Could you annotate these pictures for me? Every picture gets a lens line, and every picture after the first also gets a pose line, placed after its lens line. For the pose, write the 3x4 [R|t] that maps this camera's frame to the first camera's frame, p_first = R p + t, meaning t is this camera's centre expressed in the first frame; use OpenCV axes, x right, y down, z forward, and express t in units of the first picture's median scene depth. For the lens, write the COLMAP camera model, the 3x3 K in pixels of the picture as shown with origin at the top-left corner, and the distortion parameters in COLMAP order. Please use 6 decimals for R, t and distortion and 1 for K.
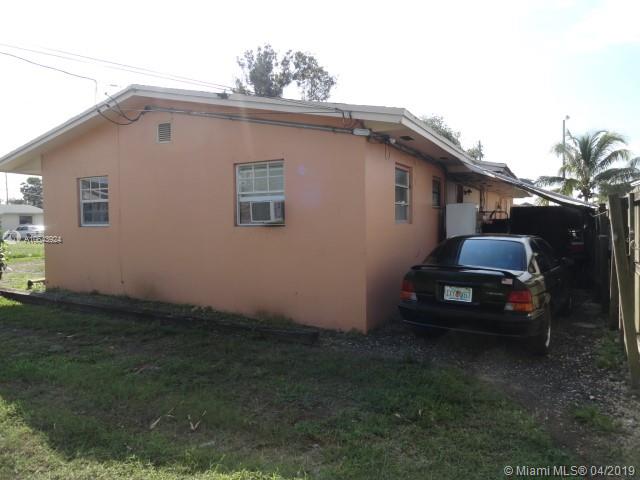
lens RADIAL K [[431.4, 0, 320.0], [0, 431.4, 240.0], [0, 0, 1]] dist [-0.000116, 0.000095]
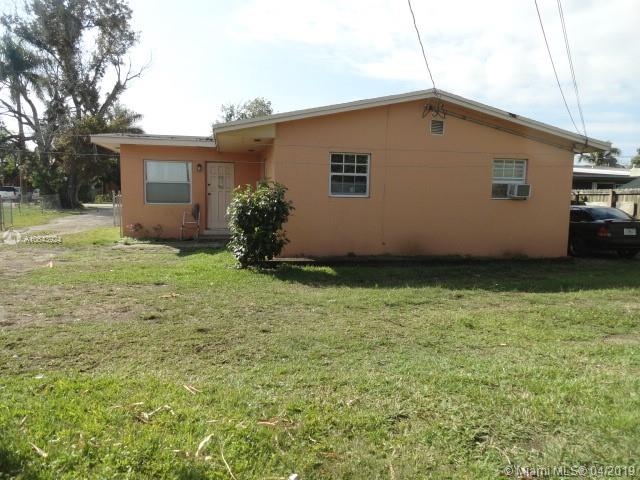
lens RADIAL K [[431.4, 0, 320.0], [0, 431.4, 240.0], [0, 0, 1]] dist [-0.000116, 0.000095]
pose [[0.759624, -0.050513, 0.648398, -1.690046], [0.003031, 0.997243, 0.074138, -0.003675], [-0.650356, -0.054352, 0.757683, 0.233338]]
